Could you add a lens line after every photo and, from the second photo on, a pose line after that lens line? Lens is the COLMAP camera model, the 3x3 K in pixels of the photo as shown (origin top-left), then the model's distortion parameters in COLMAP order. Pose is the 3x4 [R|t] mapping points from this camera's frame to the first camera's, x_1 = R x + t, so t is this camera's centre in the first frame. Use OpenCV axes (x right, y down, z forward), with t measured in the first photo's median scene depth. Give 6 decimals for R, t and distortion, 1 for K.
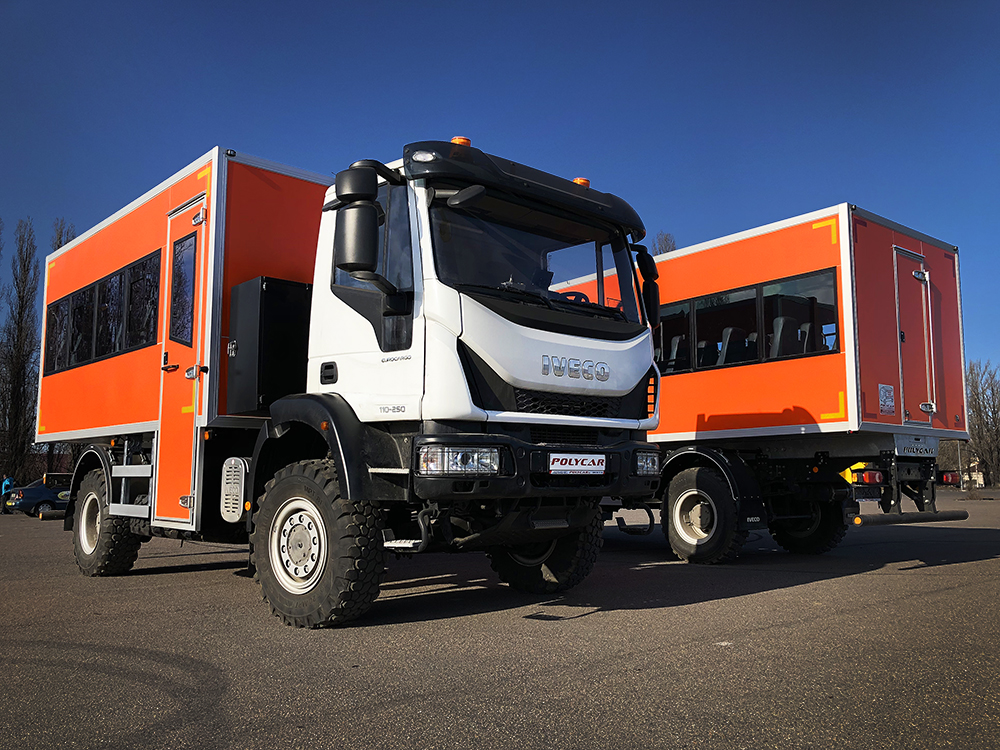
lens RADIAL K [[871.8, 0, 495.8], [0, 871.8, 373.0], [0, 0, 1]] dist [0.000288, 0.042969]
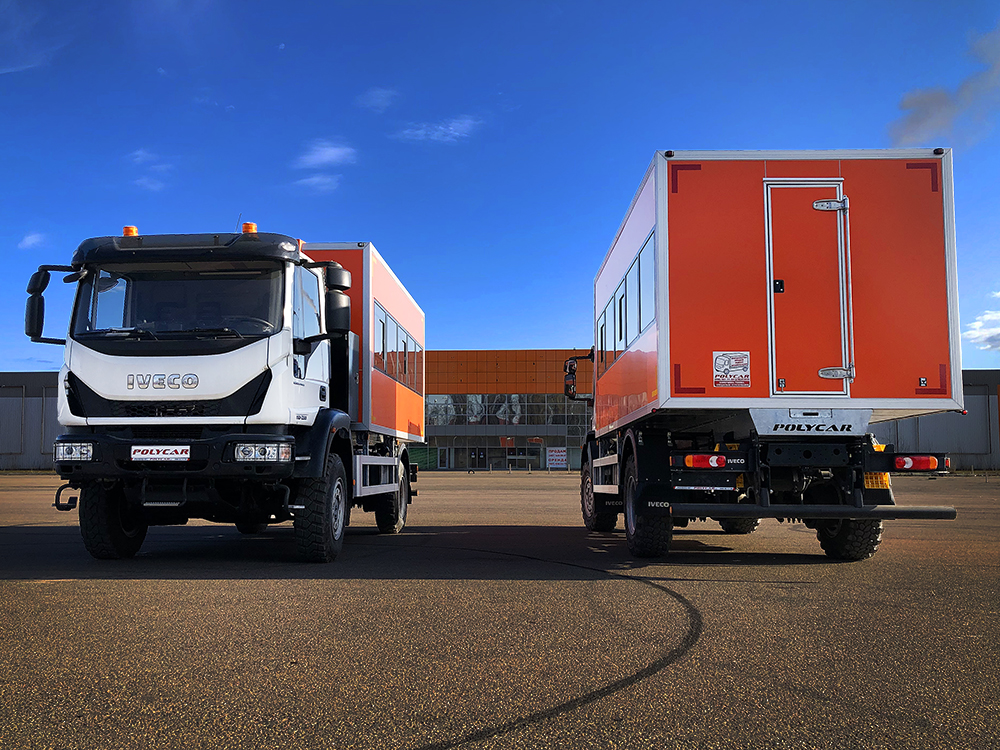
lens RADIAL K [[871.8, 0, 492.7], [0, 871.8, 376.4], [0, 0, 1]] dist [0.000288, 0.042969]
pose [[0.747226, -0.067062, -0.661178, 1.365183], [0.082674, 0.996547, -0.007645, 0.039210], [0.659408, -0.048949, 0.750190, 0.338688]]
